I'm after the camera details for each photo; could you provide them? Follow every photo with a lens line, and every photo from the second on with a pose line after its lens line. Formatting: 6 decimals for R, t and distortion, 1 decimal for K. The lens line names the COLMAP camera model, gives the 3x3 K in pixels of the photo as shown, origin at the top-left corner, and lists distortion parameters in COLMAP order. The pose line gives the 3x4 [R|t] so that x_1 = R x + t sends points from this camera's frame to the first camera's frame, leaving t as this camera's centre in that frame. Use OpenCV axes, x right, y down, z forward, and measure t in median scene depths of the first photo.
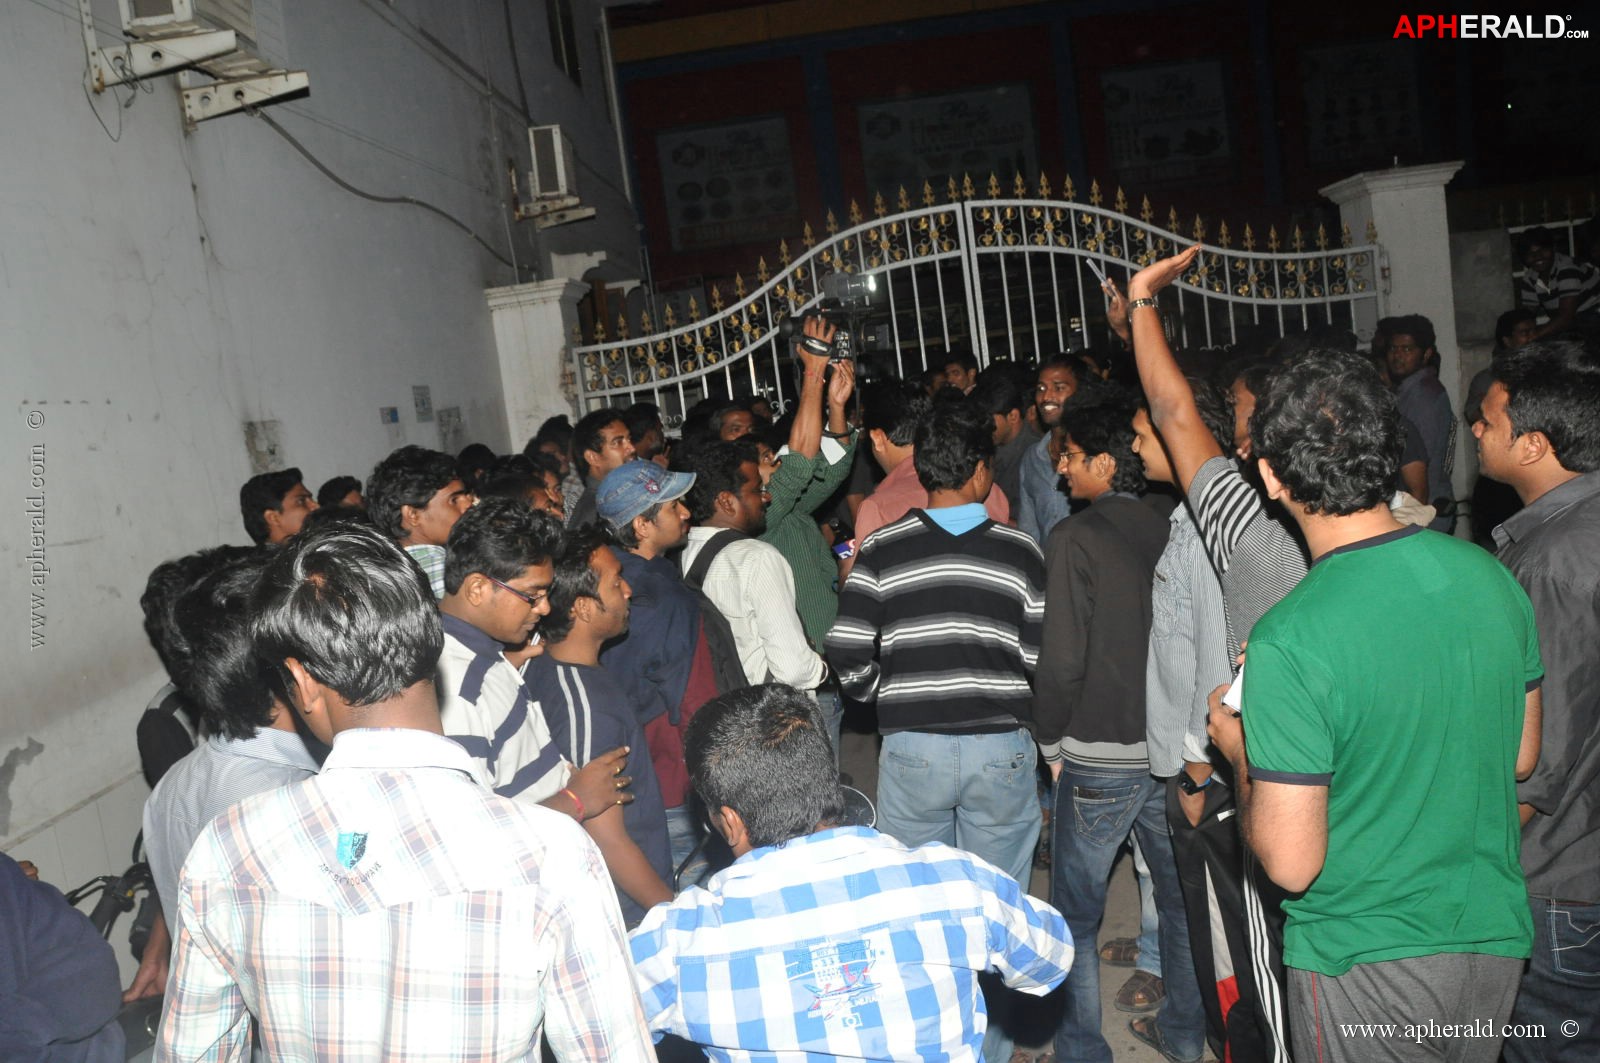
lens RADIAL K [[1269.0, 0, 757.5], [0, 1269.0, 542.5], [0, 0, 1]] dist [-0.160211, 0.107330]
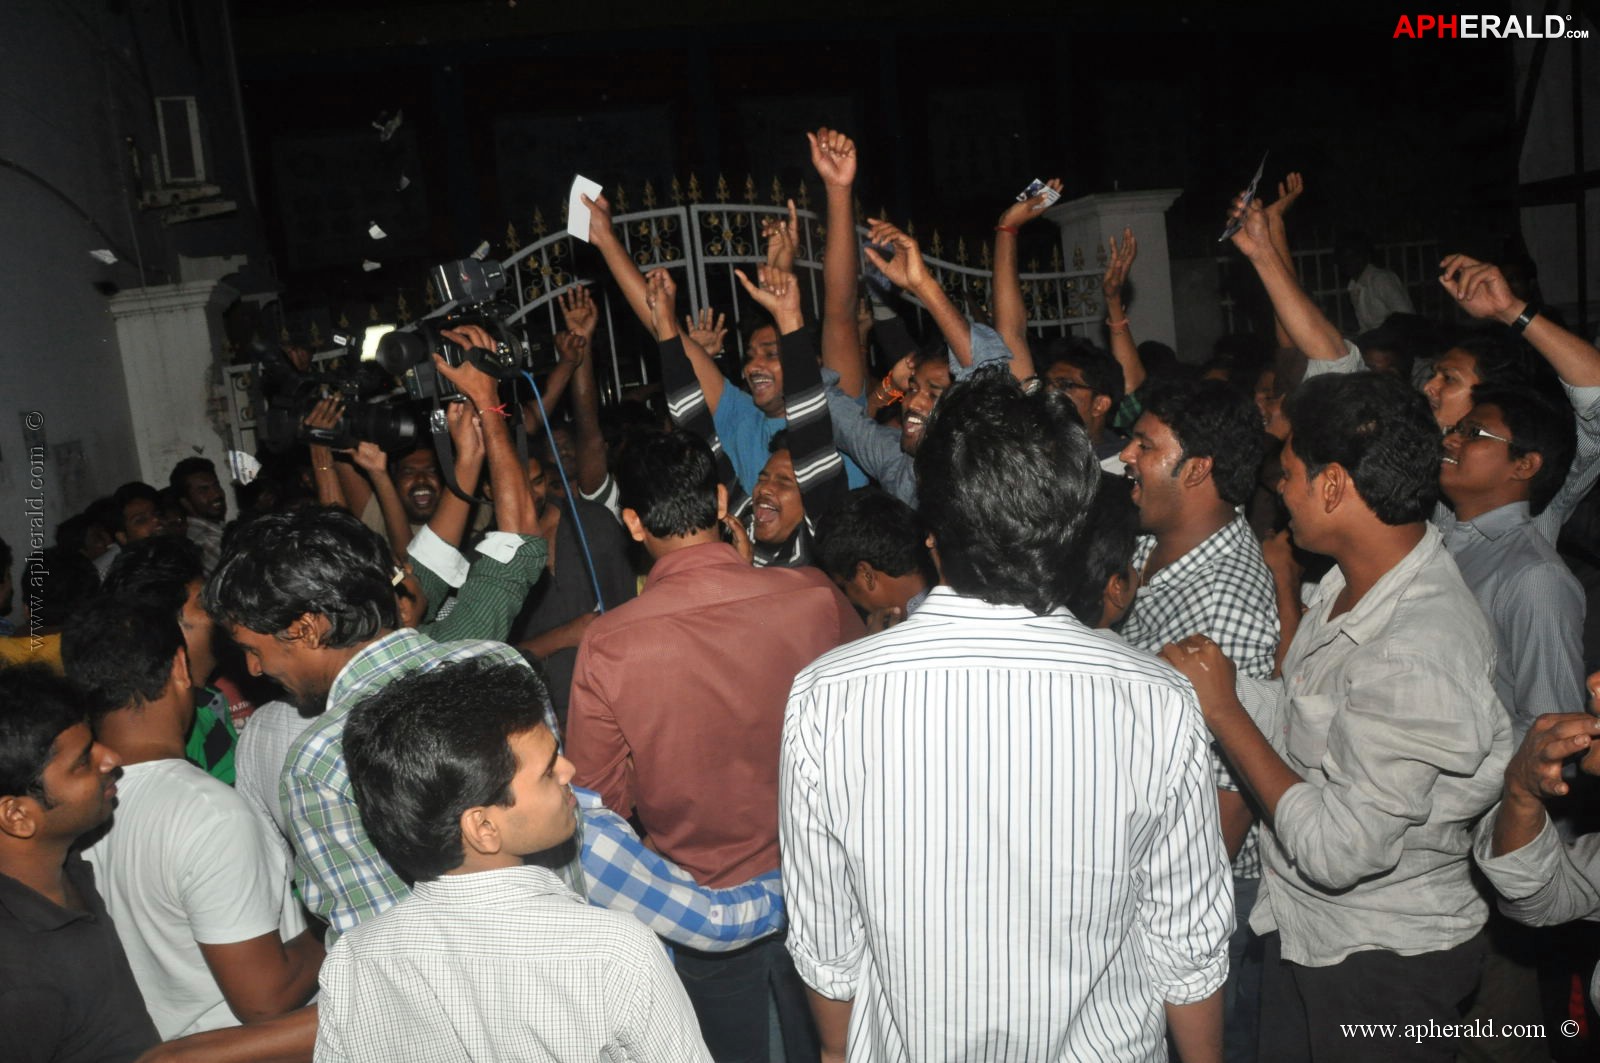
lens RADIAL K [[1269.0, 0, 774.2], [0, 1269.0, 537.3], [0, 0, 1]] dist [-0.160211, 0.107330]
pose [[0.947547, -0.026153, 0.318544, -0.067051], [0.035169, 0.999126, -0.022584, -0.014849], [-0.317675, 0.032602, 0.947639, 0.143841]]
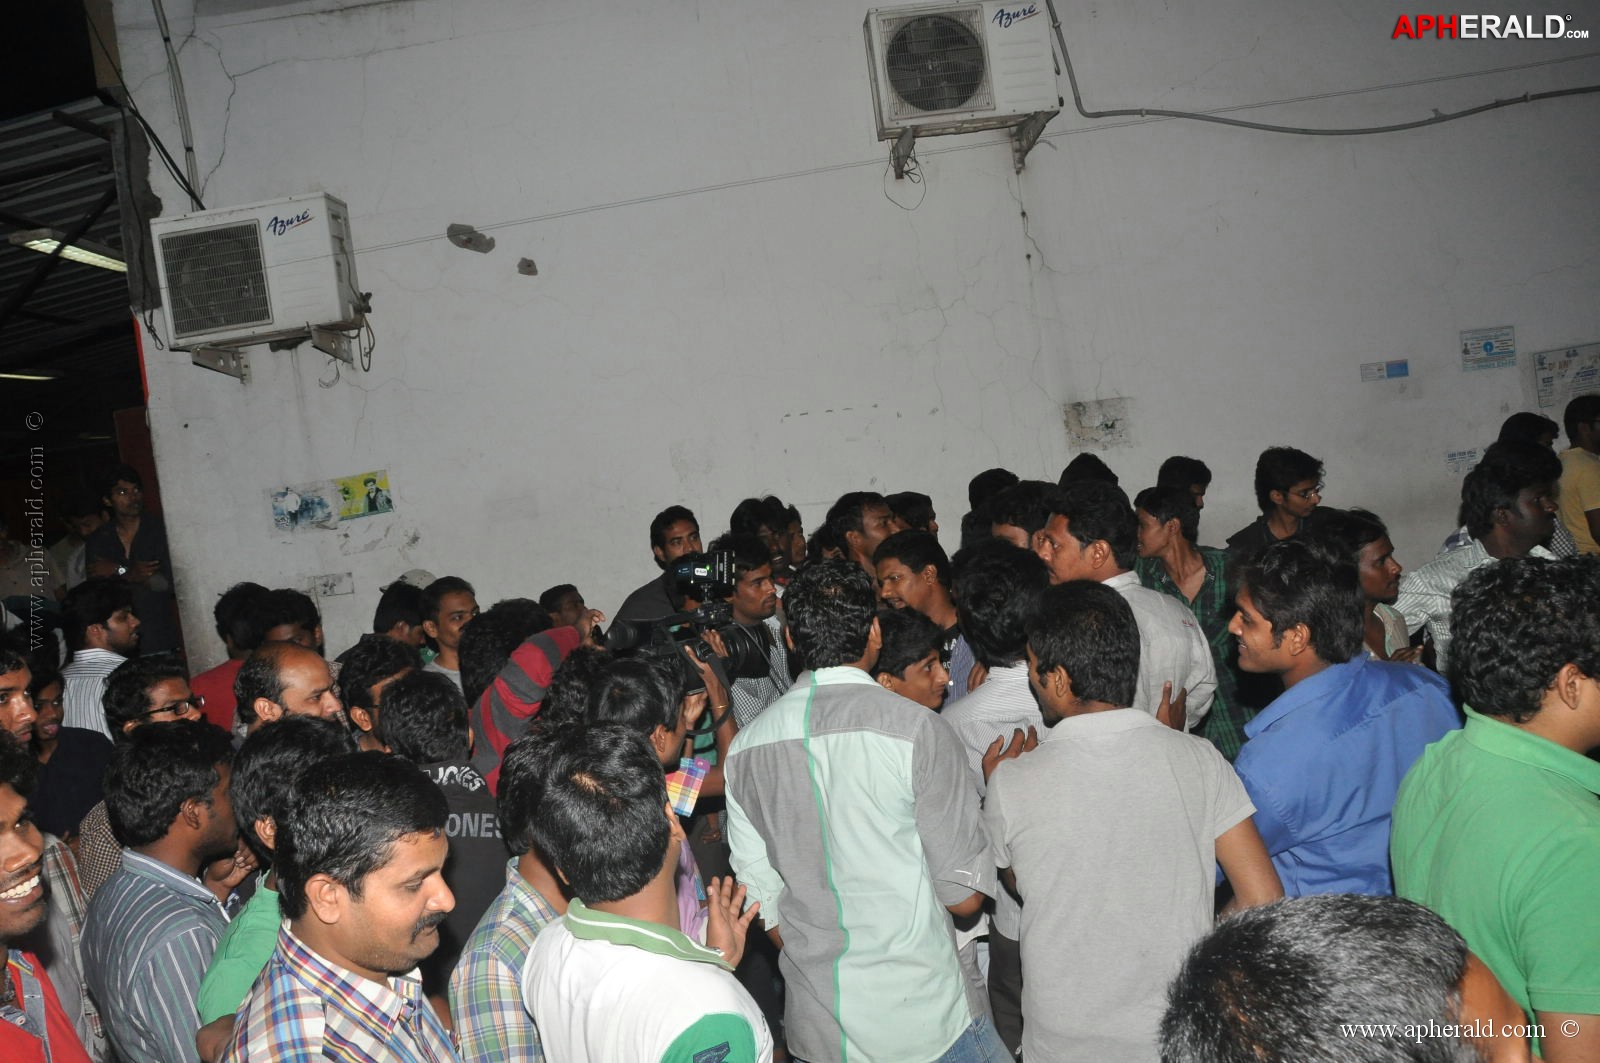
lens RADIAL K [[1269.0, 0, 774.4], [0, 1269.0, 532.3], [0, 0, 1]] dist [-0.160211, 0.107330]
pose [[0.049487, 0.202760, -0.977977, 0.463576], [0.003021, 0.979142, 0.203154, -0.131136], [0.998770, -0.013007, 0.047842, 0.383728]]
